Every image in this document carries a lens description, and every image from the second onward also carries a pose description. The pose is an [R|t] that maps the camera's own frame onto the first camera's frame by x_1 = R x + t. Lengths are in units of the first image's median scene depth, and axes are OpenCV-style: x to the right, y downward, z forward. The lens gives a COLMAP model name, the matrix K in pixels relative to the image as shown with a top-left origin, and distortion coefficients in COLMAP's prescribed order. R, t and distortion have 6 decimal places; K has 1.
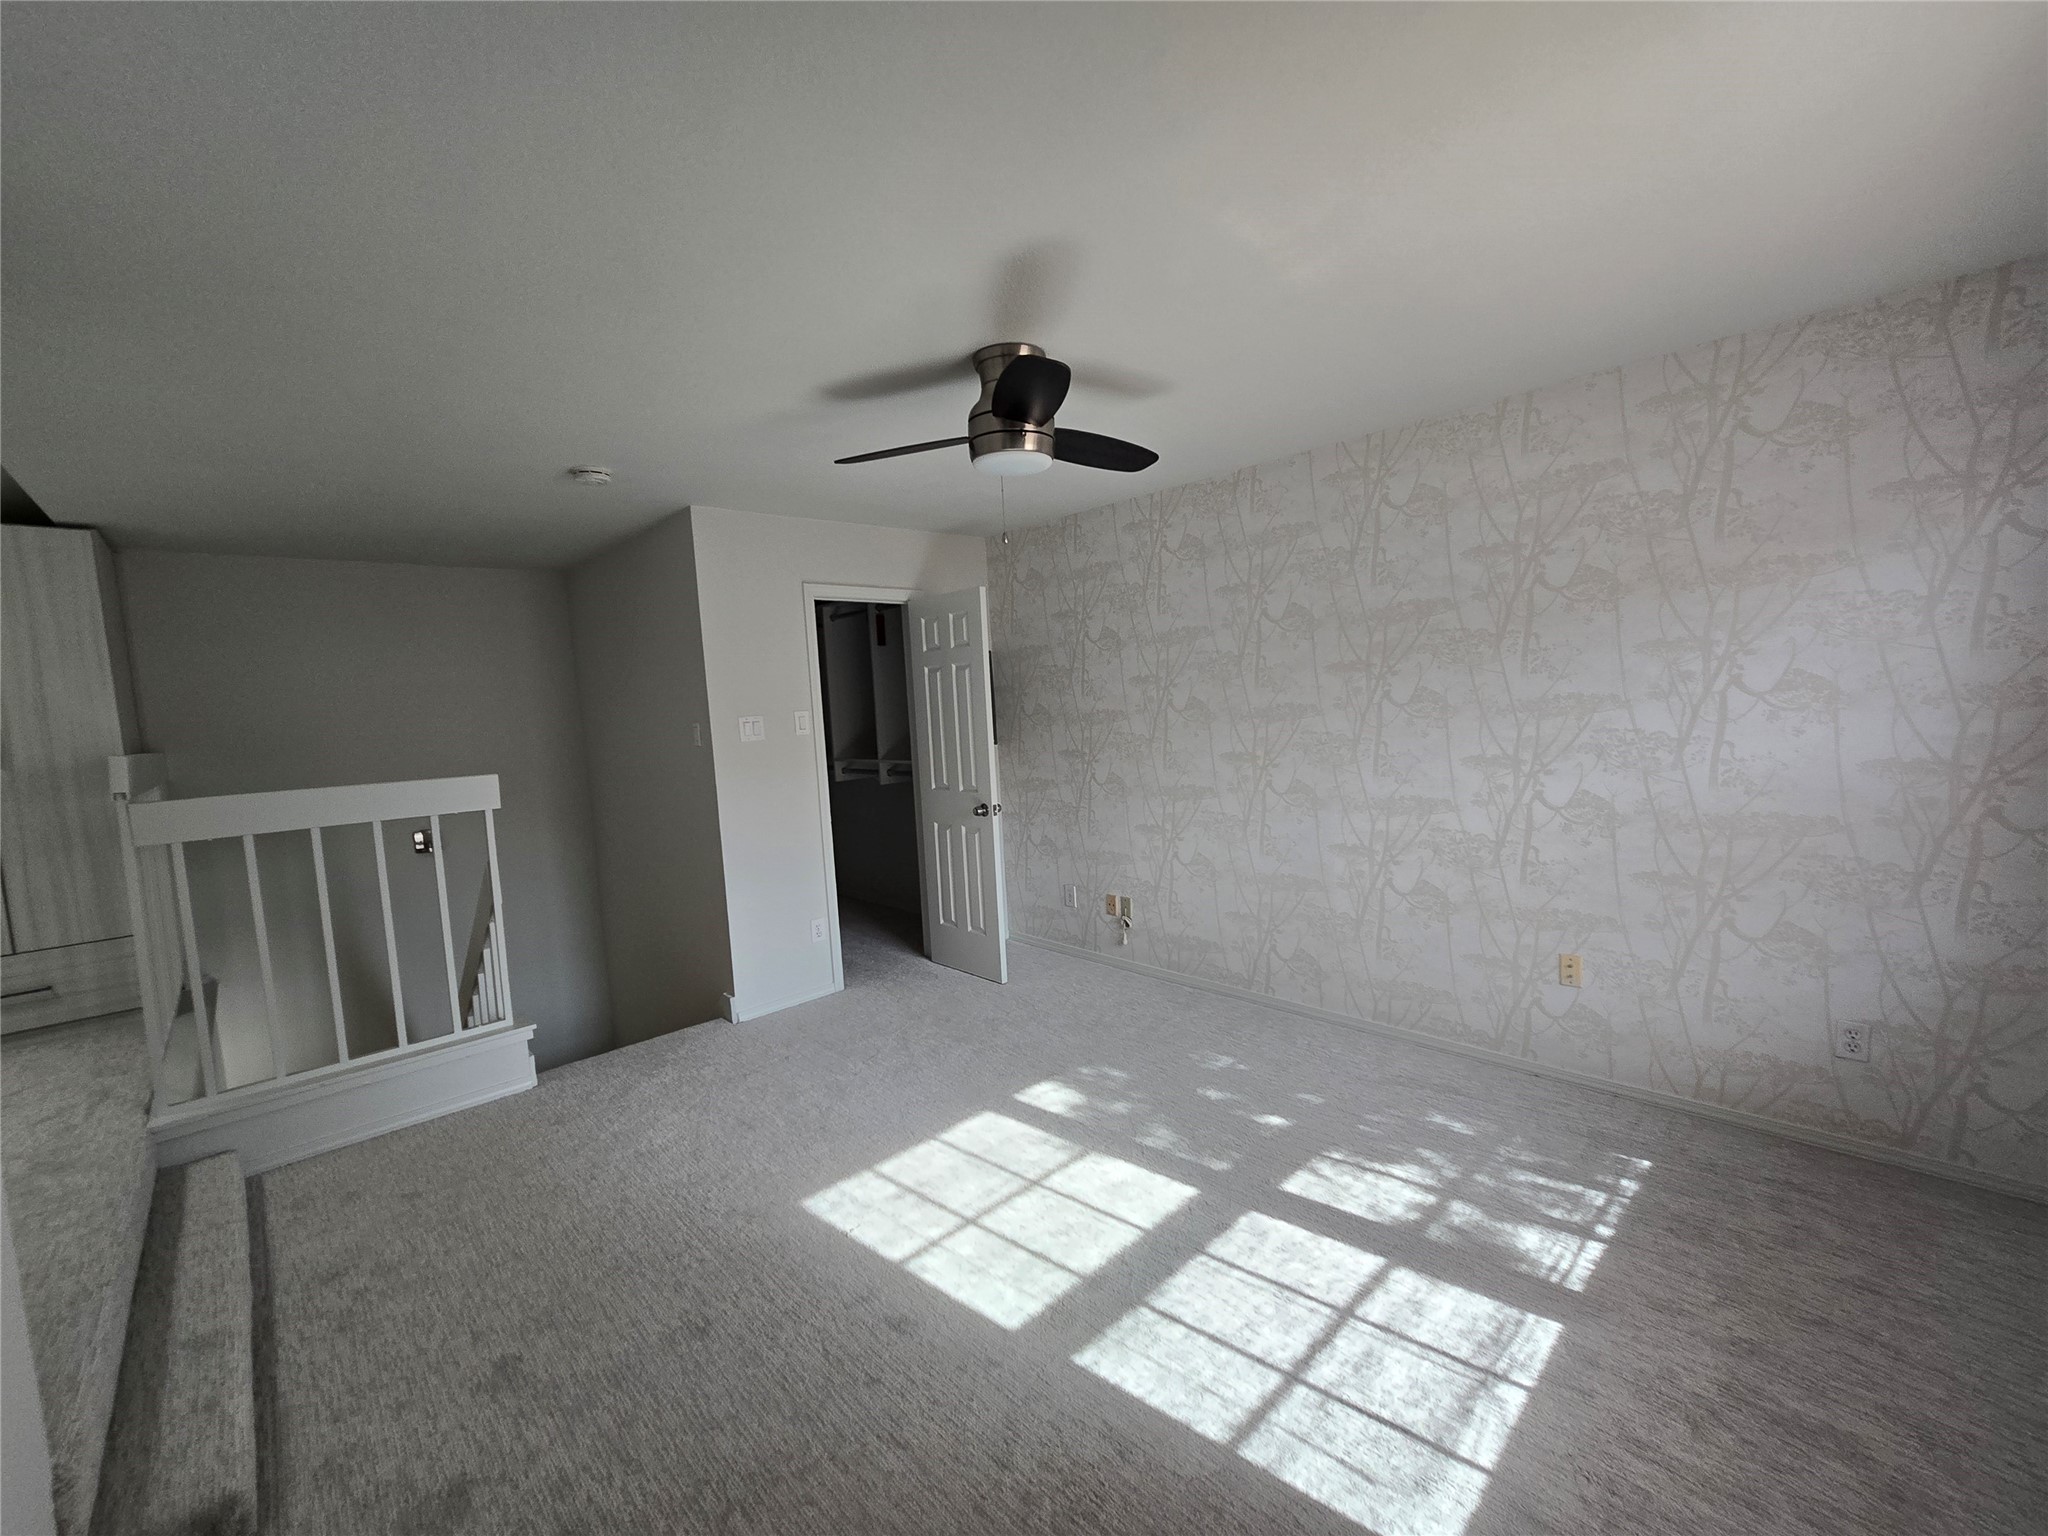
lens RADIAL K [[847.0, 0, 1015.0], [0, 847.0, 774.8], [0, 0, 1]] dist [0.002698, 0.000457]
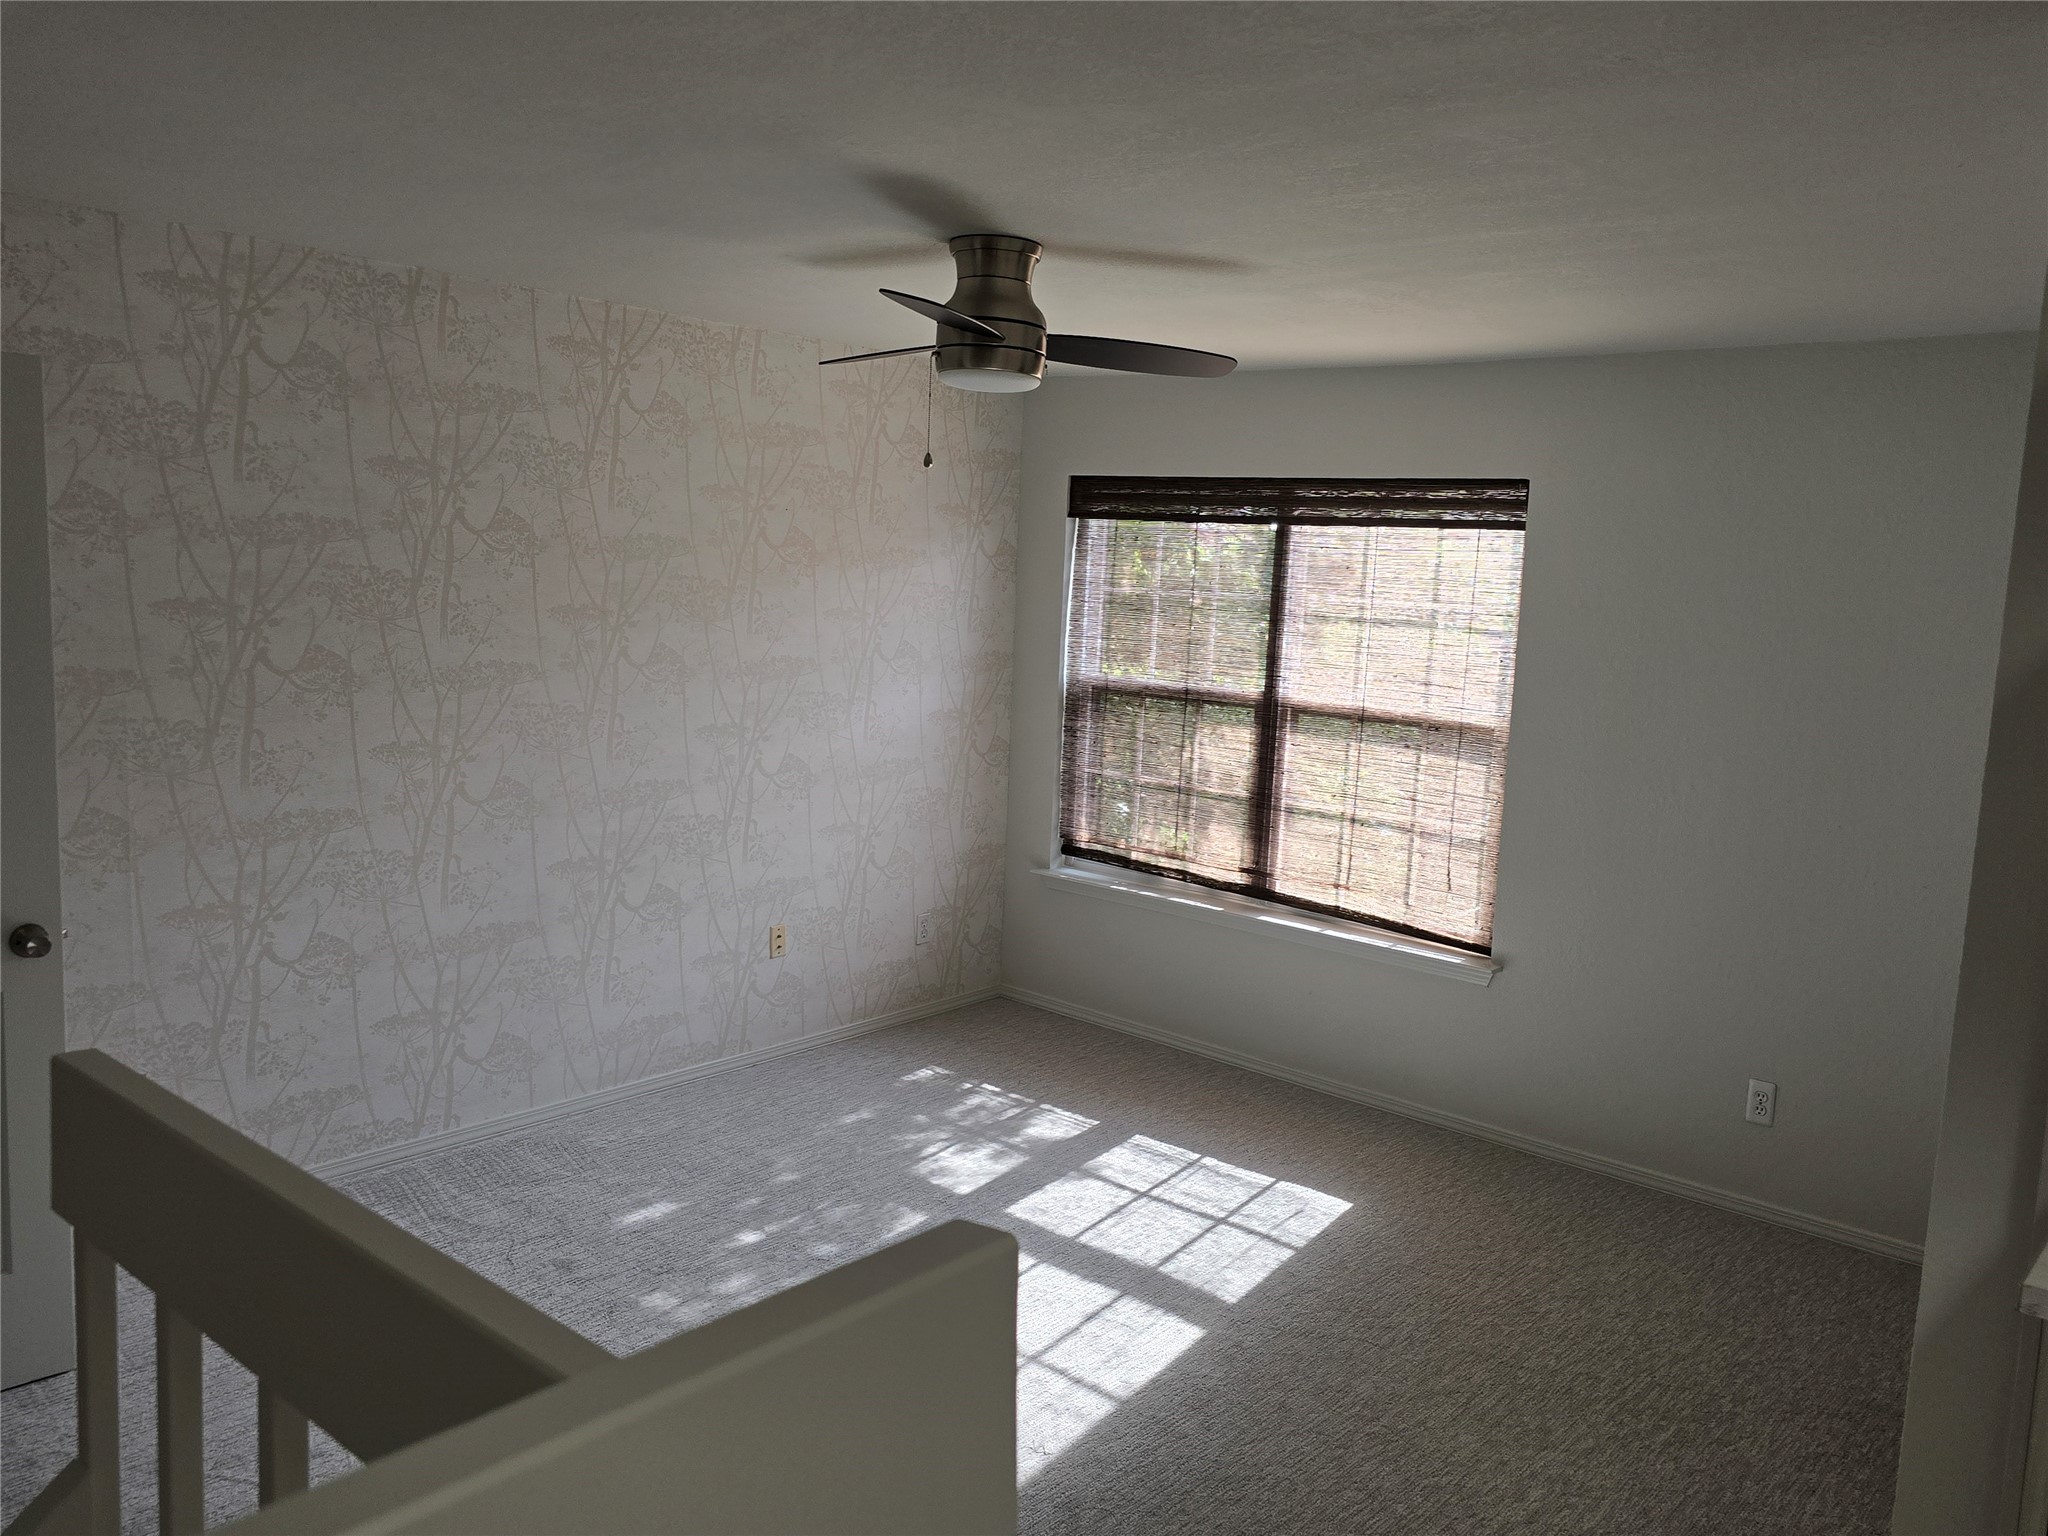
lens RADIAL K [[1557.5, 0, 1020.2], [0, 1557.5, 773.1], [0, 0, 1]] dist [0.017279, -0.001376]
pose [[-0.108493, -0.077721, 0.991054, -1.456760], [0.056959, 0.994815, 0.084251, -0.122355], [-0.992464, 0.065590, -0.103504, 1.162020]]
